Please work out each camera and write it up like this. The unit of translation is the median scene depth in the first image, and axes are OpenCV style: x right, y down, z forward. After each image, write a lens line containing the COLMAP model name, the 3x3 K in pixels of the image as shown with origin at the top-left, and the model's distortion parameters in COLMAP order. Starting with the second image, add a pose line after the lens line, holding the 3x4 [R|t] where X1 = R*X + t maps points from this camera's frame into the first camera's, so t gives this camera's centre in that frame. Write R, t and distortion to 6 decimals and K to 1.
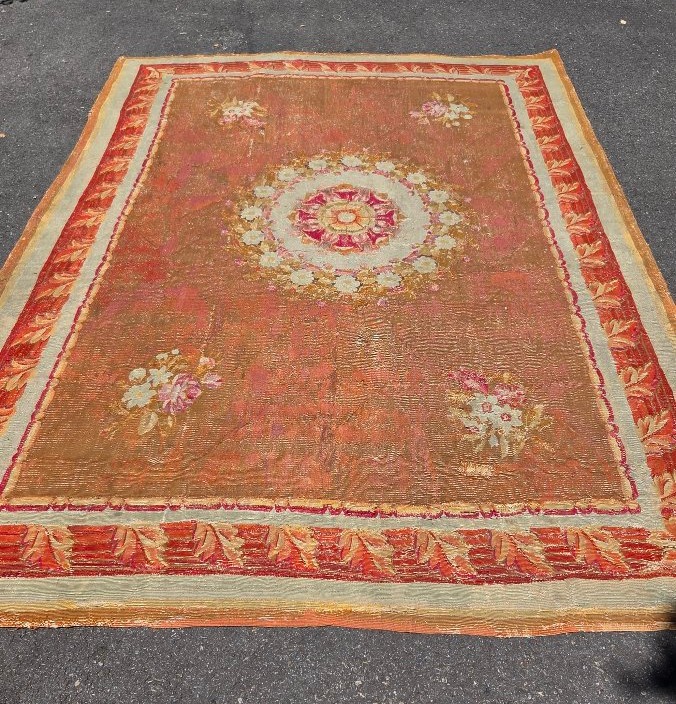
lens RADIAL K [[811.9, 0, 338.0], [0, 811.9, 352.0], [0, 0, 1]] dist [0.059408, 0.000002]
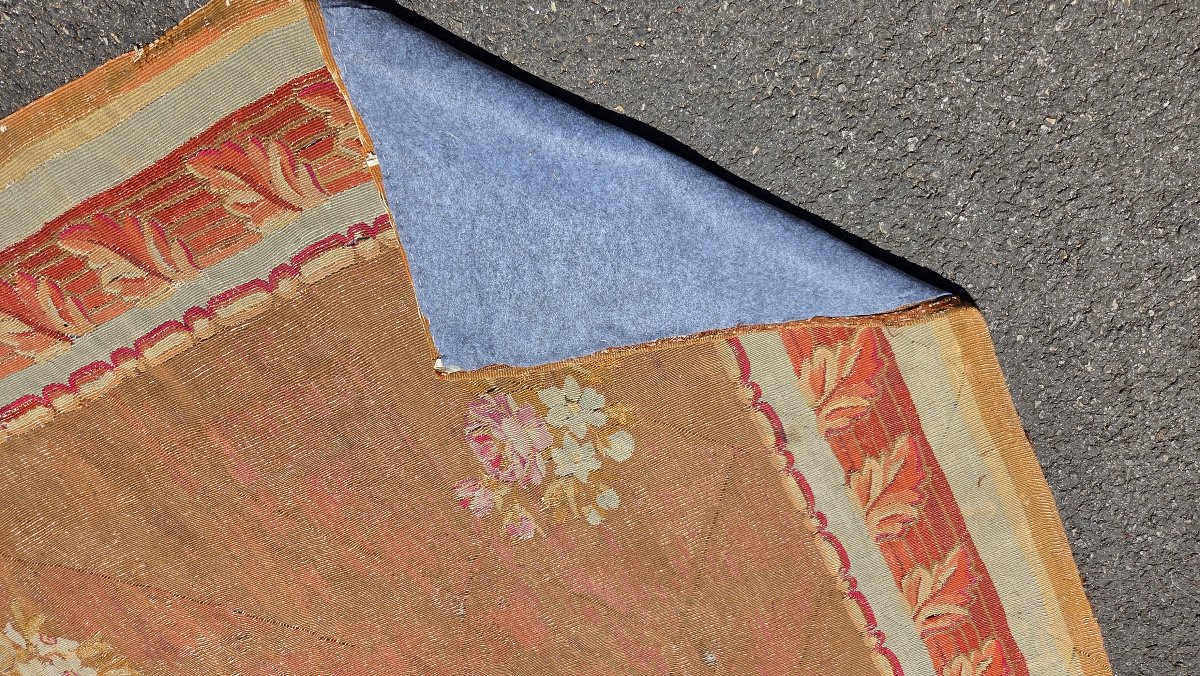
lens RADIAL K [[802.5, 0, 604.0], [0, 802.5, 319.3], [0, 0, 1]] dist [0.078299, -0.067869]
pose [[0.879992, -0.433869, -0.193317, 0.293620], [0.315301, 0.229185, 0.920901, -0.740717], [-0.355245, -0.871339, 0.338480, 1.160879]]
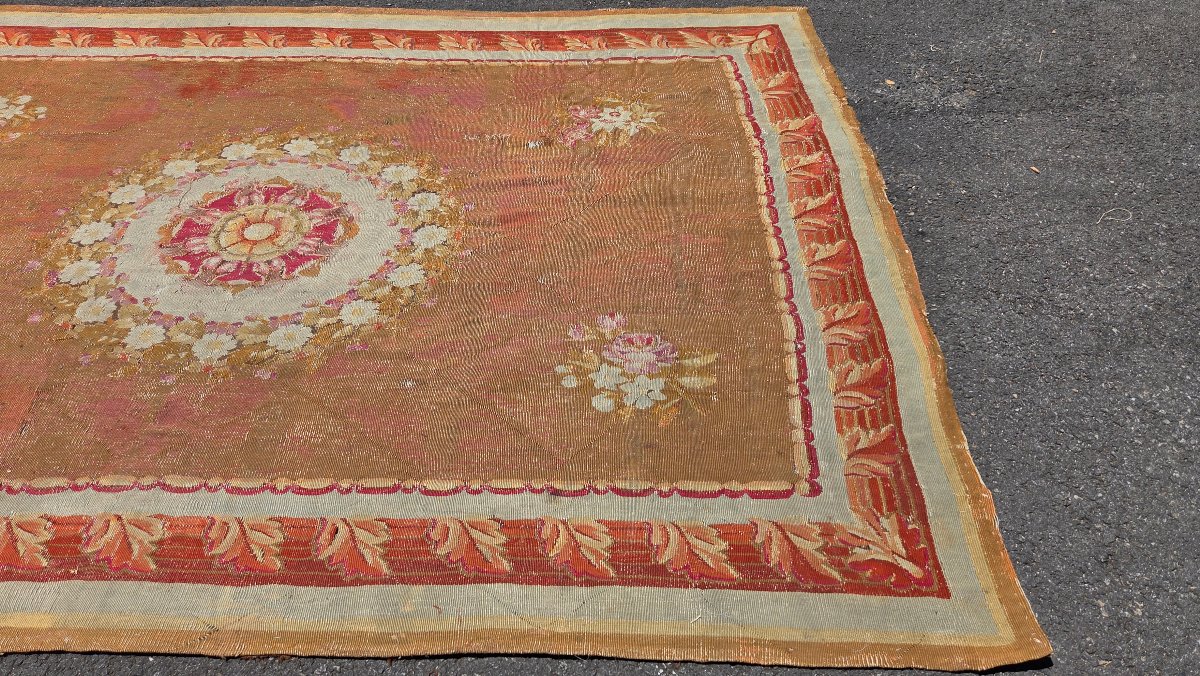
lens RADIAL K [[802.9, 0, 593.0], [0, 802.9, 340.1], [0, 0, 1]] dist [0.087580, -0.069735]
pose [[0.009812, 0.759781, -0.650105, 0.540225], [-0.642966, 0.502713, 0.577819, -0.711192], [0.765832, 0.412326, 0.493446, 0.926211]]
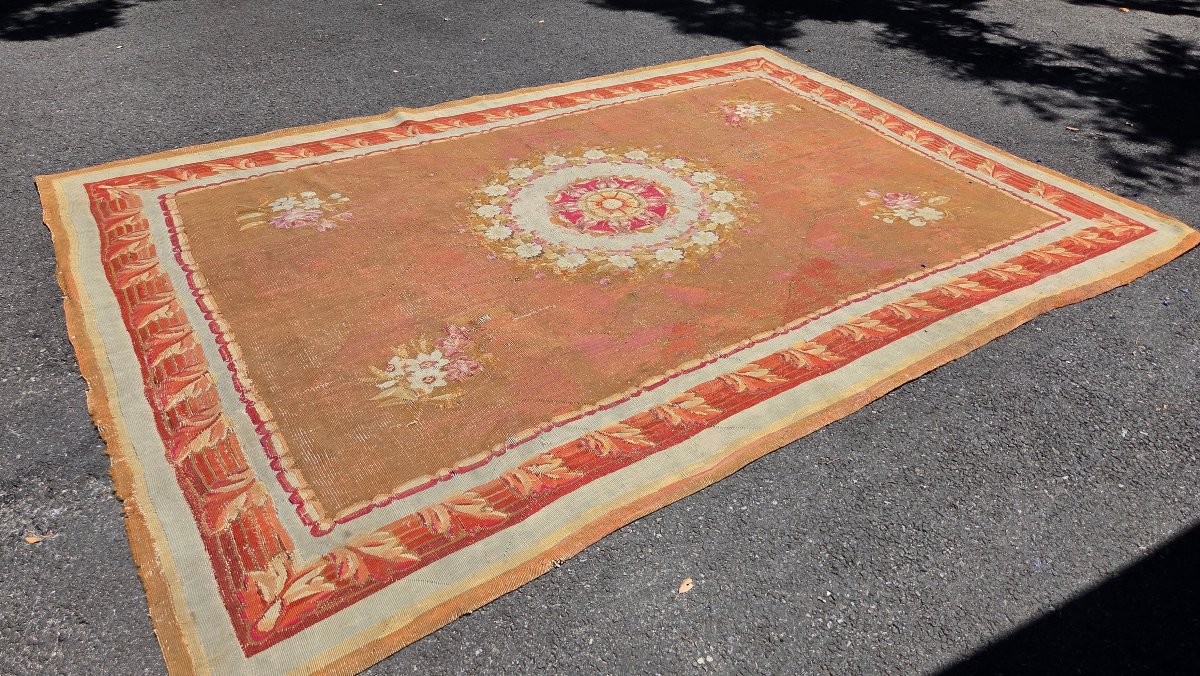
lens RADIAL K [[811.3, 0, 583.5], [0, 811.3, 339.7], [0, 0, 1]] dist [0.082730, -0.071180]
pose [[-0.552149, -0.538842, 0.636223, -0.661991], [0.502715, 0.393606, 0.769644, -0.854409], [-0.665138, 0.744797, 0.053555, 1.102669]]
